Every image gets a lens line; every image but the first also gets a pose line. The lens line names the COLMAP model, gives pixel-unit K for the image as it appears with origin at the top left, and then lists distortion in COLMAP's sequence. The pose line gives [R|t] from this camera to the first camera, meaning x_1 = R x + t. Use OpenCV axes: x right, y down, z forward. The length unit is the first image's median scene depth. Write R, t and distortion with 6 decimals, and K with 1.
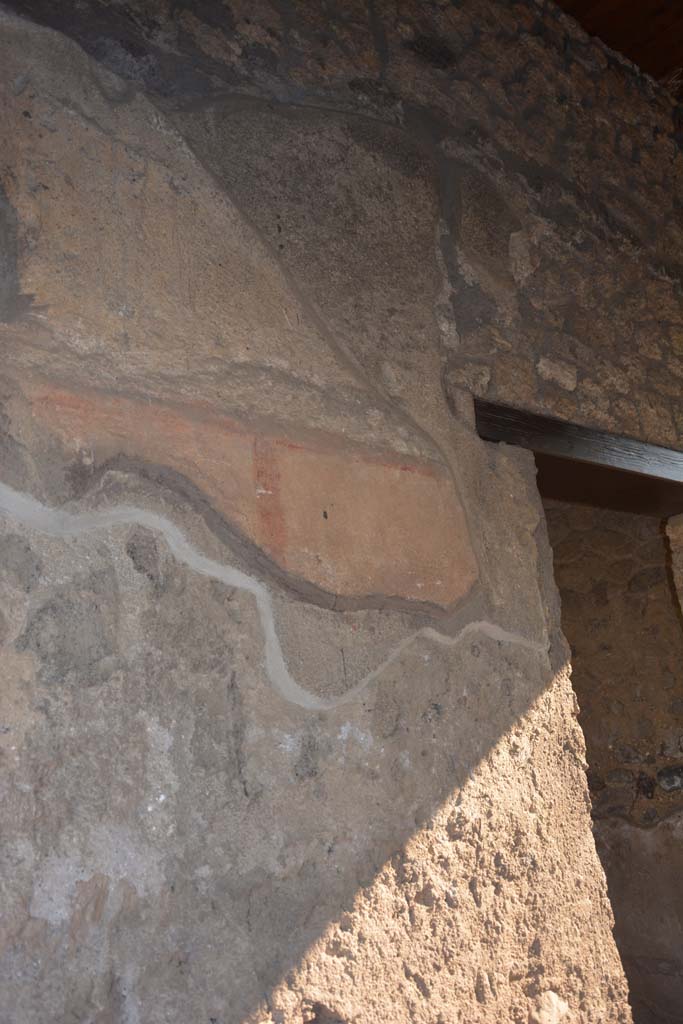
lens RADIAL K [[921.5, 0, 343.9], [0, 921.5, 509.9], [0, 0, 1]] dist [-0.125063, 0.123758]
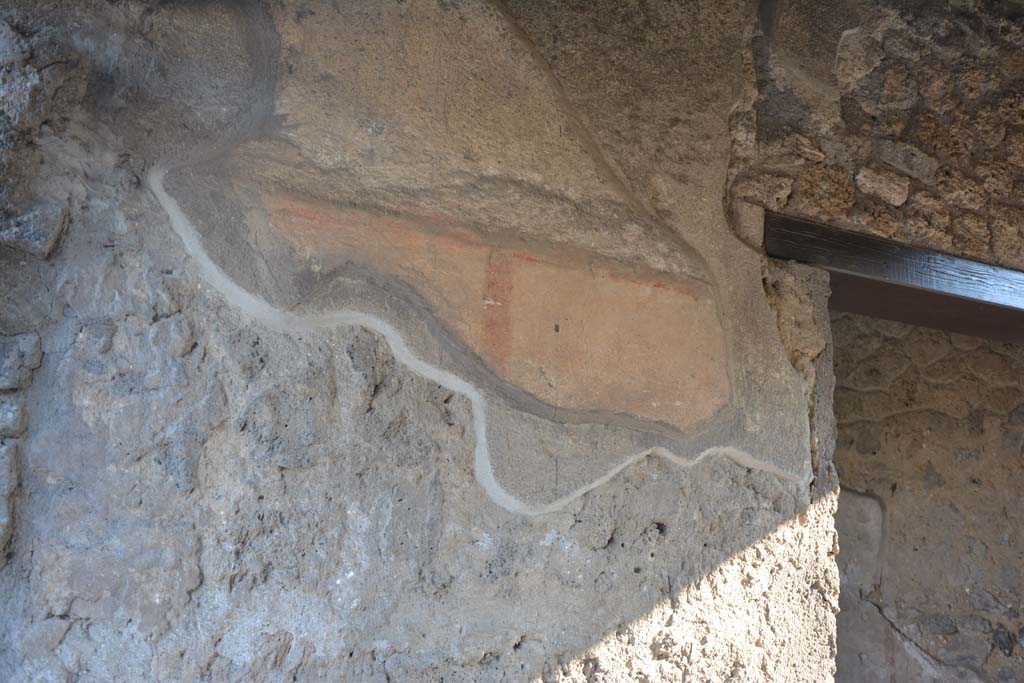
lens RADIAL K [[921.5, 0, 440.1], [0, 921.5, 347.1], [0, 0, 1]] dist [-0.125063, 0.123758]
pose [[0.943619, 0.088509, -0.318981, 0.183896], [-0.067392, 0.994777, 0.076662, -0.043142], [0.324100, -0.050843, 0.944656, -0.013148]]
